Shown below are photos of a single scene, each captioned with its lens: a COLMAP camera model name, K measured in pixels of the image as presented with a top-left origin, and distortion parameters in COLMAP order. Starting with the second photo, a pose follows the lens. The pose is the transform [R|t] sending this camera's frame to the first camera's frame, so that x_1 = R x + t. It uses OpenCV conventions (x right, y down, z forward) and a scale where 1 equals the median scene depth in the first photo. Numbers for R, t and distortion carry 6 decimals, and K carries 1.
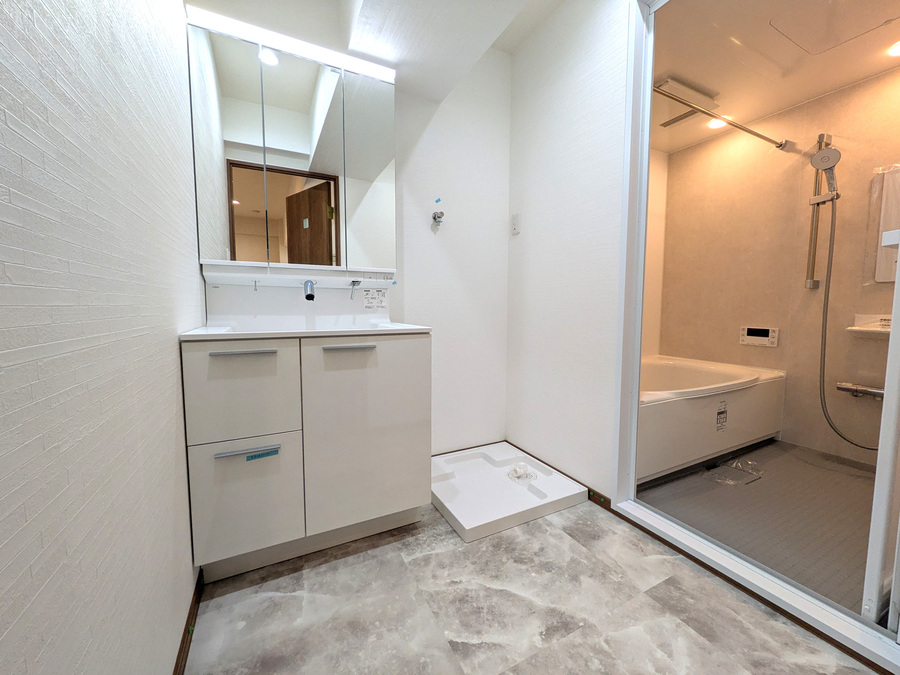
lens RADIAL K [[355.8, 0, 454.4], [0, 355.8, 335.0], [0, 0, 1]] dist [-0.003006, 0.000713]
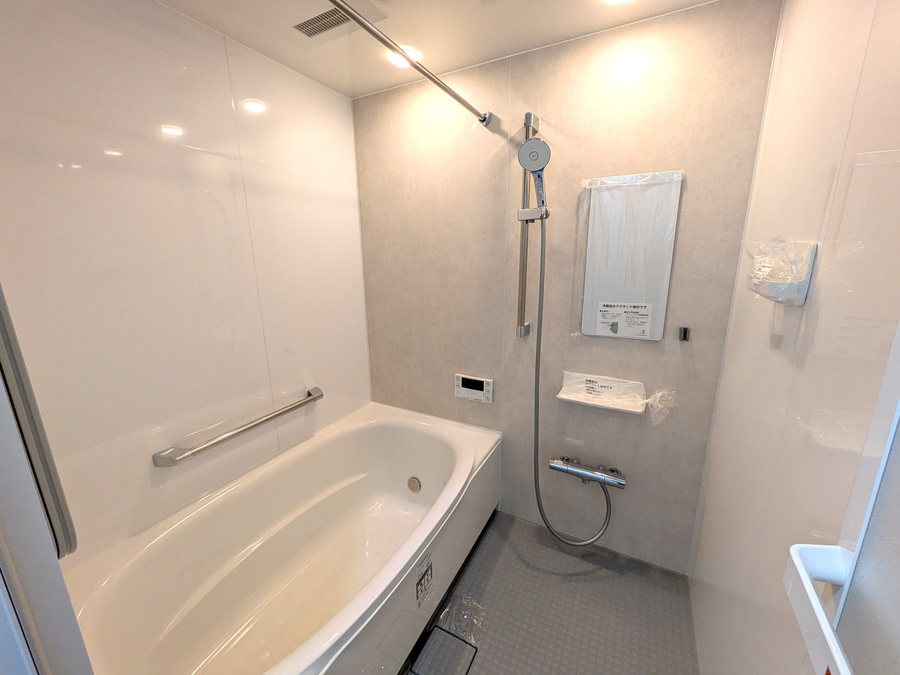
lens RADIAL K [[355.8, 0, 445.6], [0, 355.8, 332.3], [0, 0, 1]] dist [-0.003006, 0.000713]
pose [[0.835602, -0.147478, 0.529169, 0.469606], [0.062357, 0.982527, 0.175361, -0.277238], [-0.545785, -0.113535, 0.830198, 0.462787]]
